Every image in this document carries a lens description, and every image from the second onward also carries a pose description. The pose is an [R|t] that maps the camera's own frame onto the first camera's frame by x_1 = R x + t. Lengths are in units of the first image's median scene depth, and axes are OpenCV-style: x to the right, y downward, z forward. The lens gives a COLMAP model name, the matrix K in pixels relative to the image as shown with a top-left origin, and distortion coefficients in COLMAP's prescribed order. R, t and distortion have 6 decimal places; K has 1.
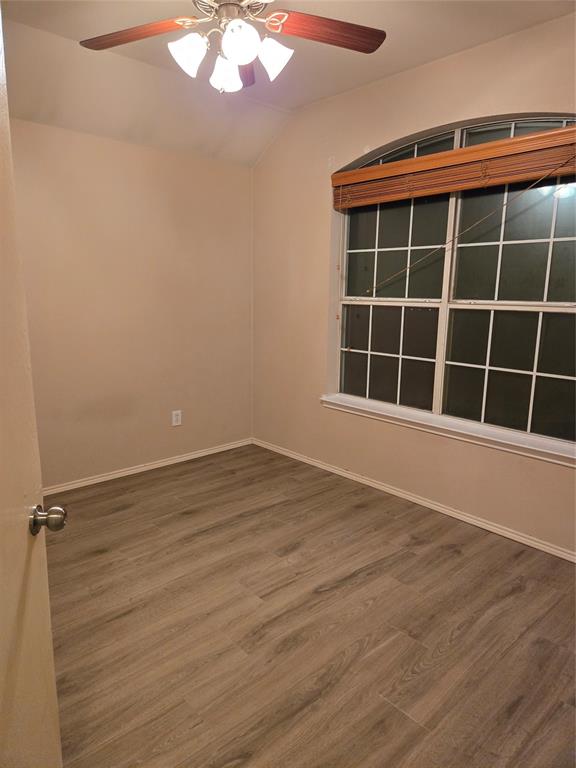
lens RADIAL K [[511.6, 0, 291.8], [0, 511.6, 384.2], [0, 0, 1]] dist [0.081808, -0.065436]
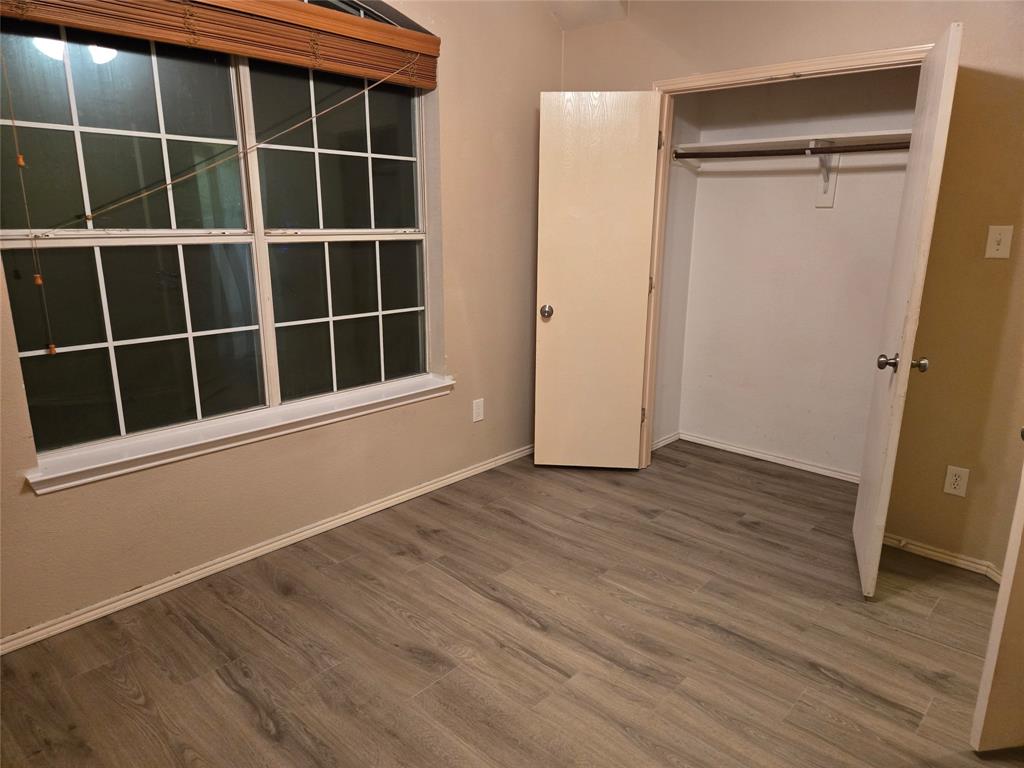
lens RADIAL K [[682.1, 0, 518.6], [0, 682.1, 385.8], [0, 0, 1]] dist [0.081808, -0.065436]
pose [[-0.091997, -0.257448, 0.961903, -0.787309], [0.174521, 0.946878, 0.270118, -0.200134], [-0.980346, 0.192723, -0.042180, 0.971113]]
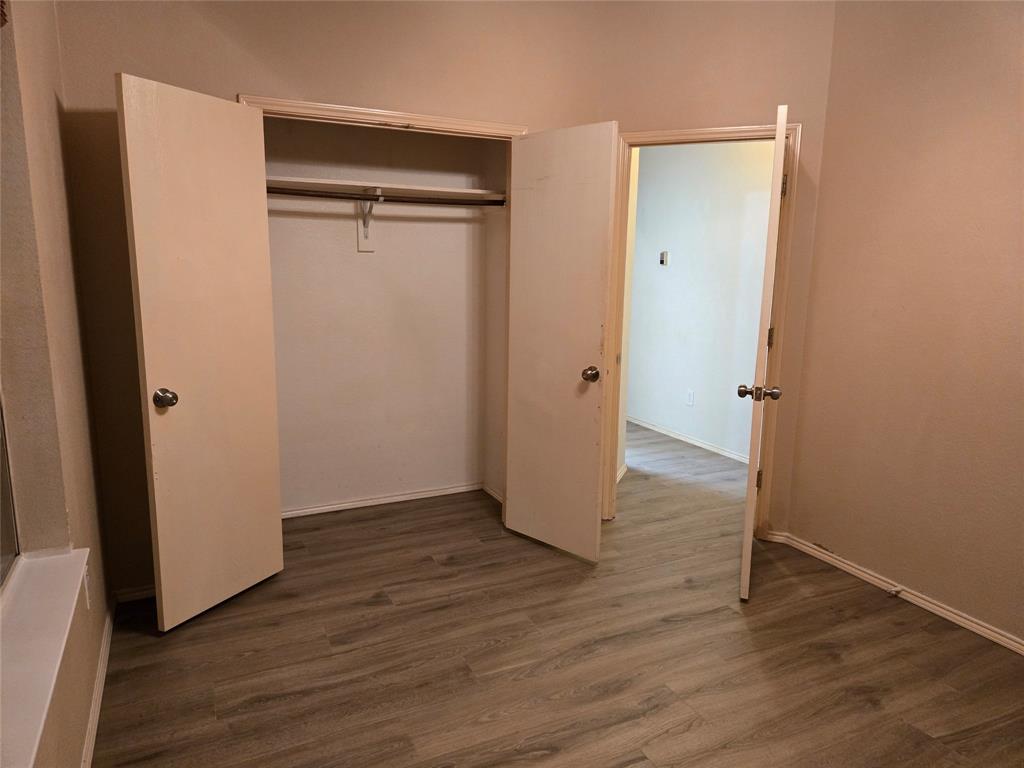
lens RADIAL K [[682.1, 0, 512.1], [0, 682.1, 382.3], [0, 0, 1]] dist [0.081808, -0.065436]
pose [[-0.956244, -0.071435, 0.283716, -0.105531], [0.034109, 0.935902, 0.350605, -0.296711], [-0.290576, 0.344941, -0.892514, 1.547885]]
